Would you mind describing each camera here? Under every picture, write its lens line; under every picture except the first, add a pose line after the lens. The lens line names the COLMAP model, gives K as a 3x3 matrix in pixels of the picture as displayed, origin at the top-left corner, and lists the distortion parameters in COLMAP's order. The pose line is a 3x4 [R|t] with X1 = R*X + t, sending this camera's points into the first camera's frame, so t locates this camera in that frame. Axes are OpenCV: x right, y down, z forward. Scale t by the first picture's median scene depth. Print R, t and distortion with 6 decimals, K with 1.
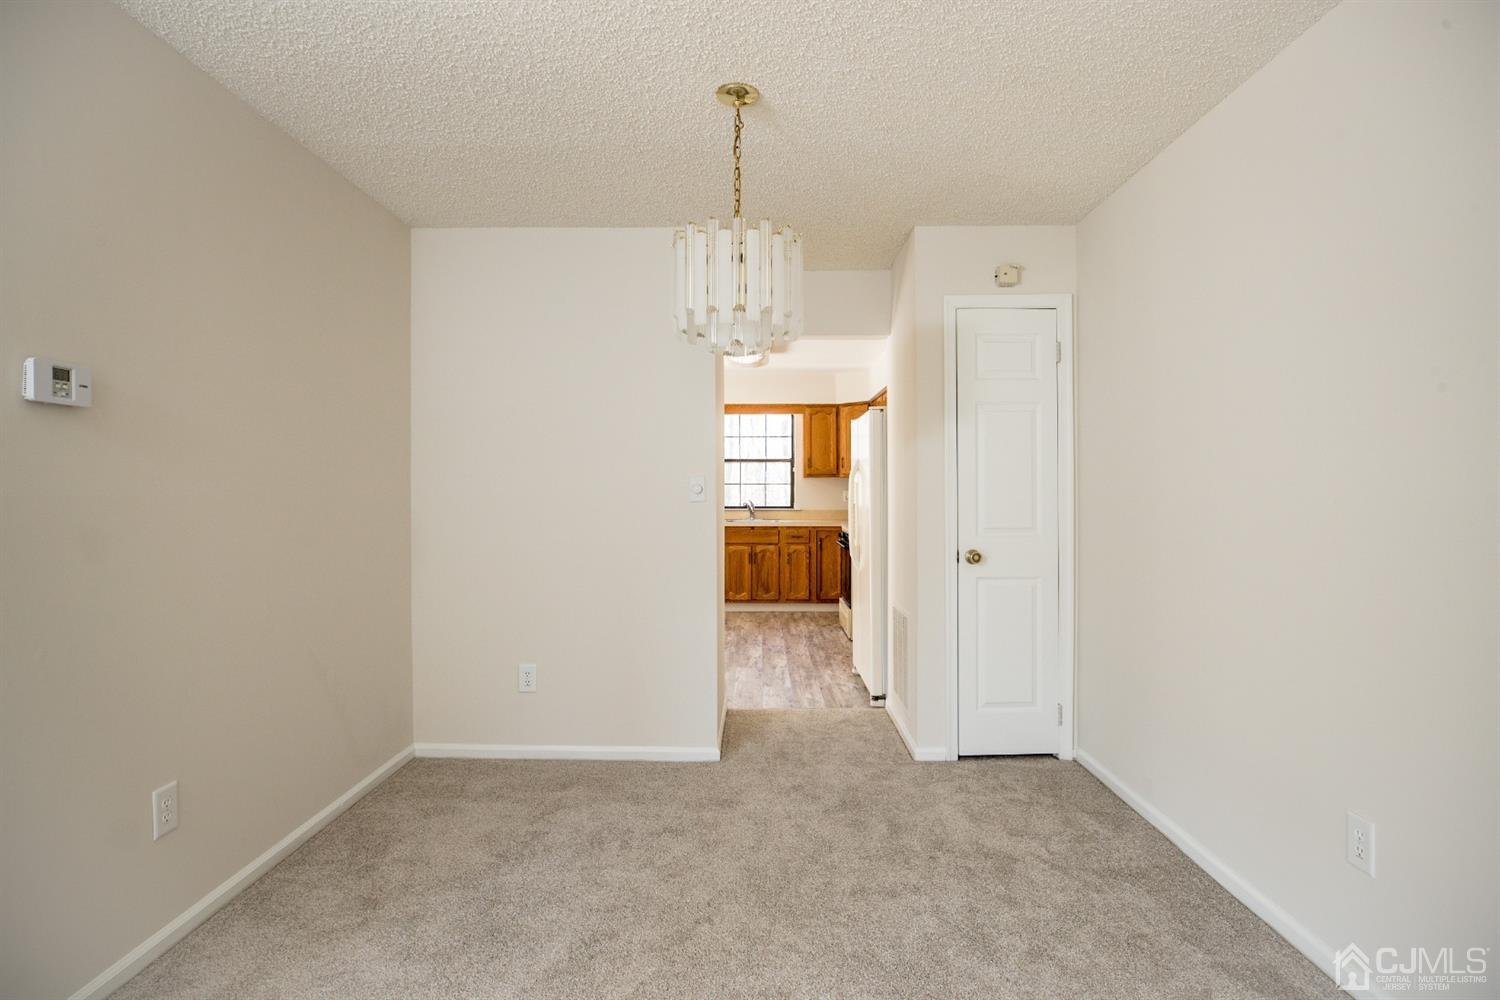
lens RADIAL K [[763.8, 0, 752.2], [0, 763.8, 489.1], [0, 0, 1]] dist [-0.005917, -0.000656]
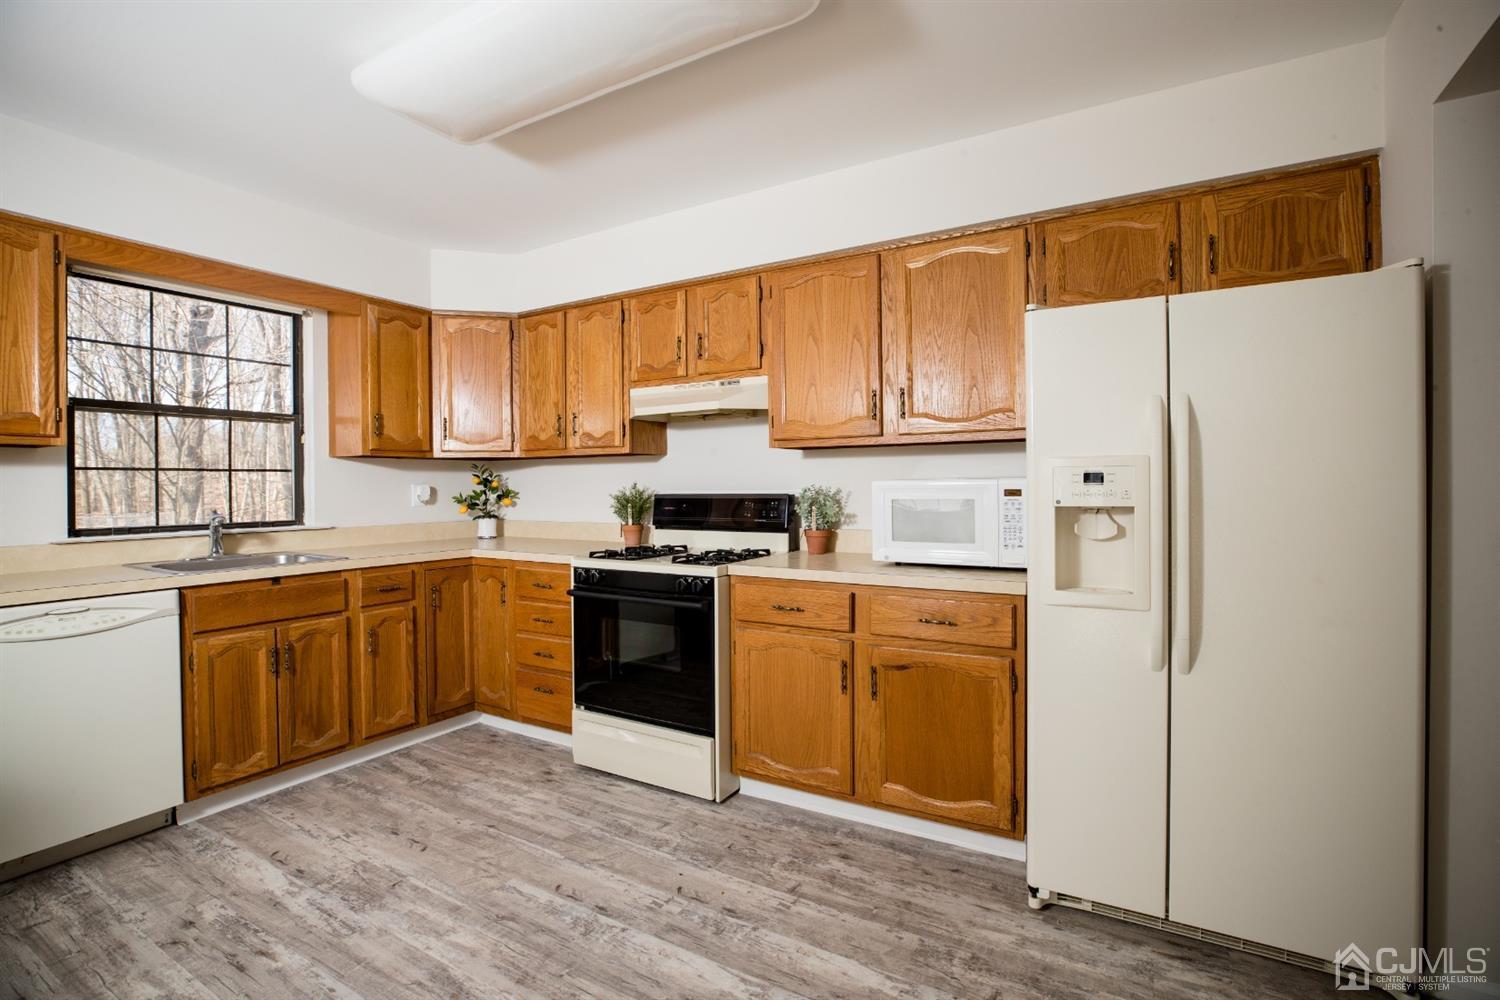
lens RADIAL K [[694.4, 0, 754.0], [0, 694.4, 493.7], [0, 0, 1]] dist [-0.044931, 0.012639]
pose [[0.497632, -0.015972, 0.867241, -0.178164], [0.008063, 0.999872, 0.013789, 0.003635], [-0.867351, 0.000131, 0.497697, 0.616953]]
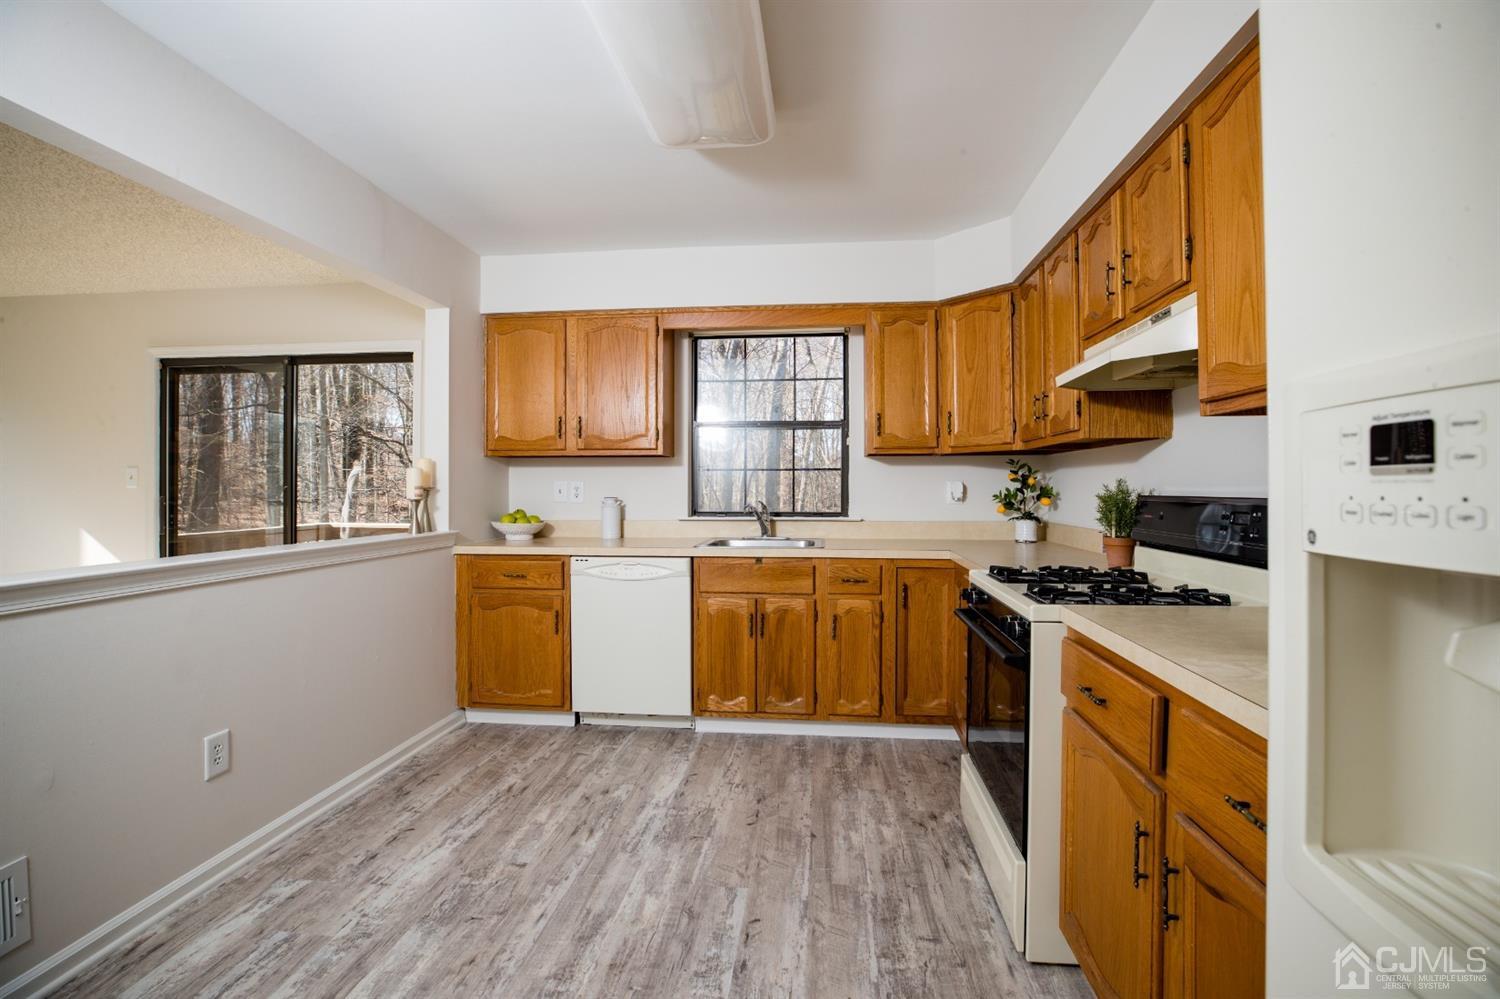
lens RADIAL K [[694.4, 0, 754.0], [0, 694.4, 493.2], [0, 0, 1]] dist [-0.044931, 0.012639]
pose [[0.995775, -0.000891, -0.091825, 0.037276], [0.001654, 0.999965, 0.008236, 0.005850], [0.091814, -0.008353, 0.995741, 0.573891]]
